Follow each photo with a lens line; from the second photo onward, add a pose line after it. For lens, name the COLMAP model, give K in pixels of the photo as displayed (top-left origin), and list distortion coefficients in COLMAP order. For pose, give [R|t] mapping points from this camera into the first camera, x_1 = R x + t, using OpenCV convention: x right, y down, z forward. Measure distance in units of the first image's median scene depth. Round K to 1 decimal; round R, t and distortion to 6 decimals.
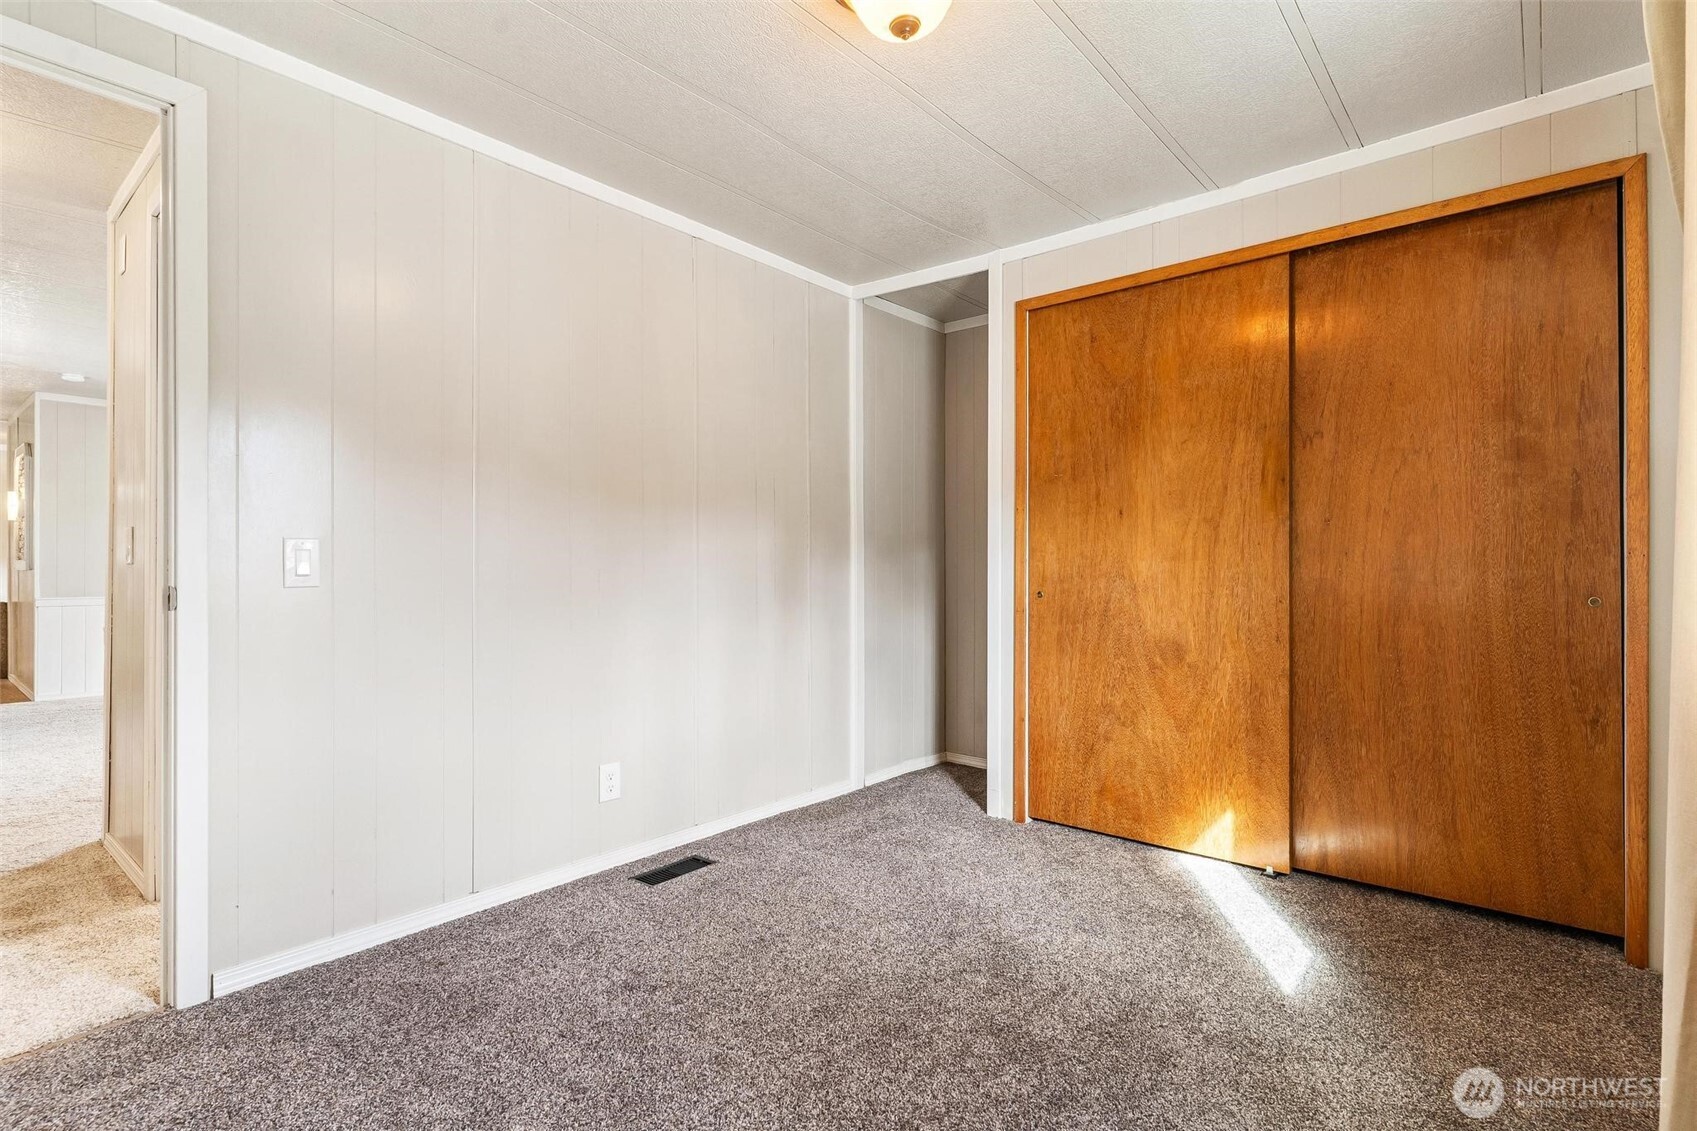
lens RADIAL K [[826.4, 0, 843.9], [0, 826.4, 560.0], [0, 0, 1]] dist [0.001109, 0.001514]
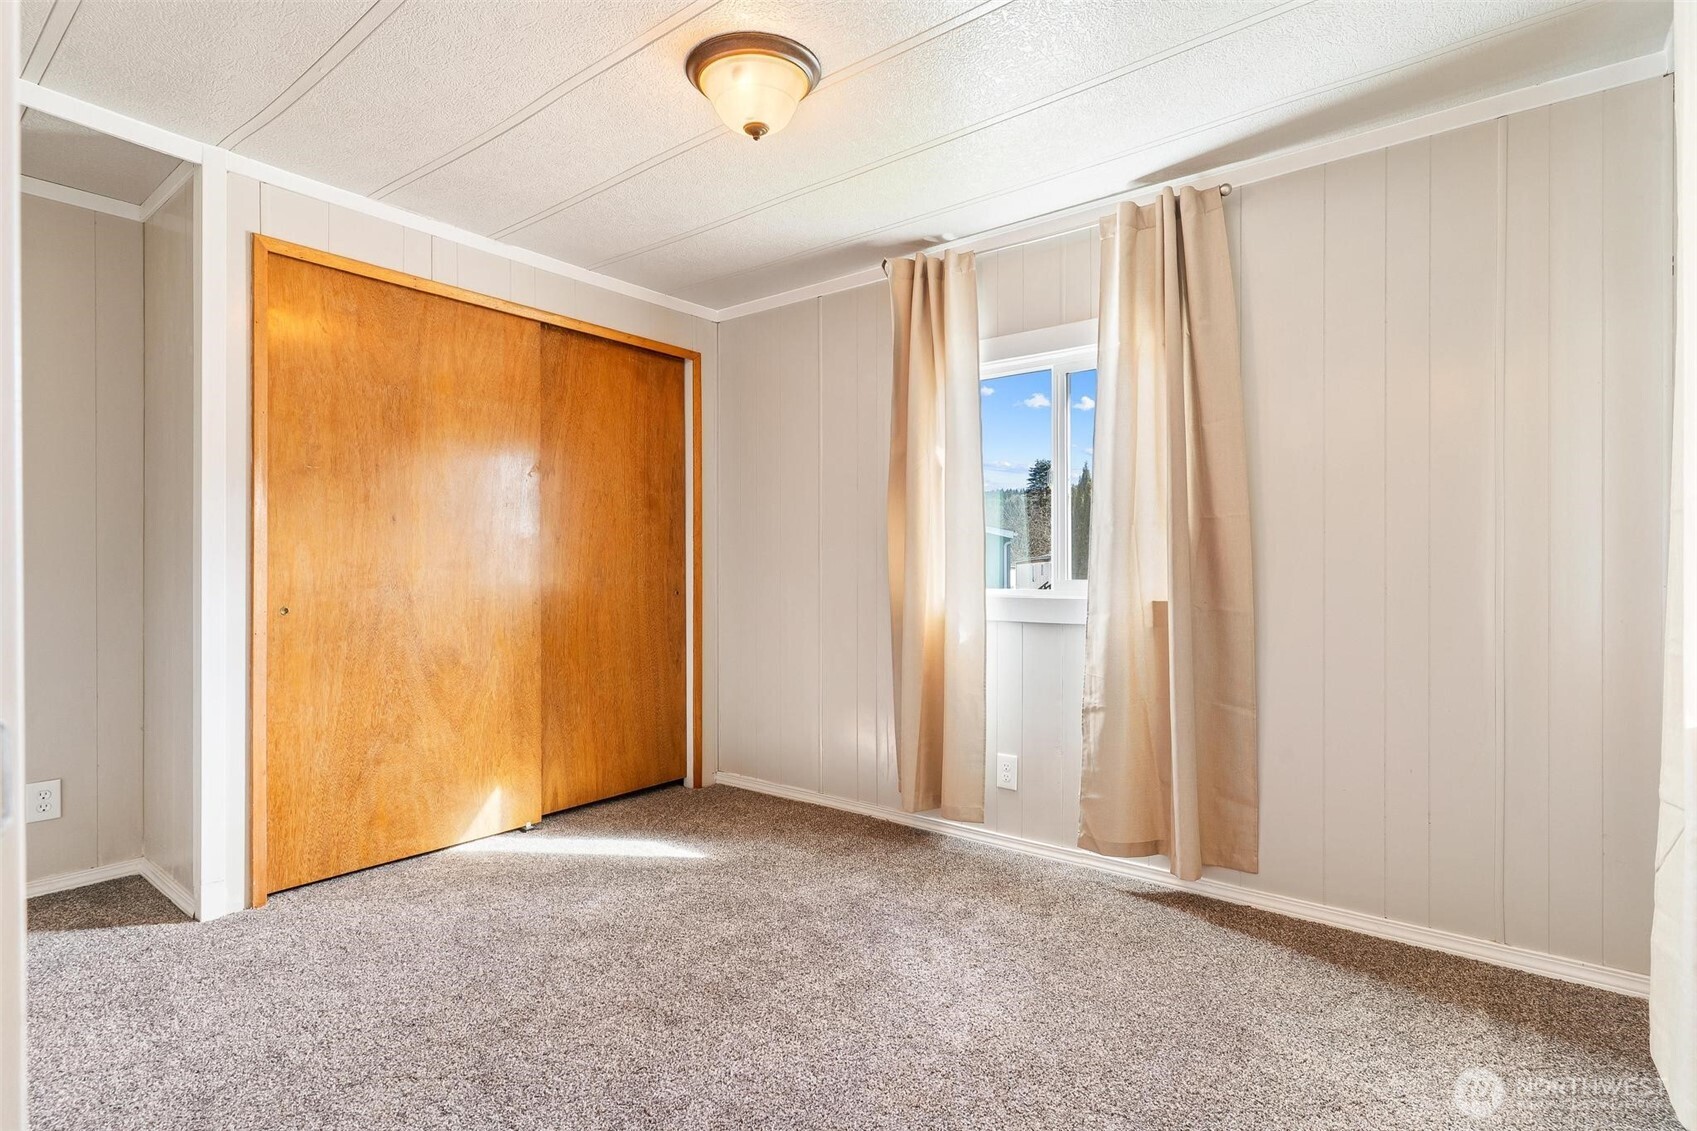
lens RADIAL K [[826.4, 0, 845.7], [0, 826.4, 570.2], [0, 0, 1]] dist [0.001109, 0.001514]
pose [[-0.044235, 0.003051, 0.999016, -0.650376], [0.000481, 0.999995, -0.003033, 0.005068], [-0.999021, 0.000346, -0.044237, 0.535979]]
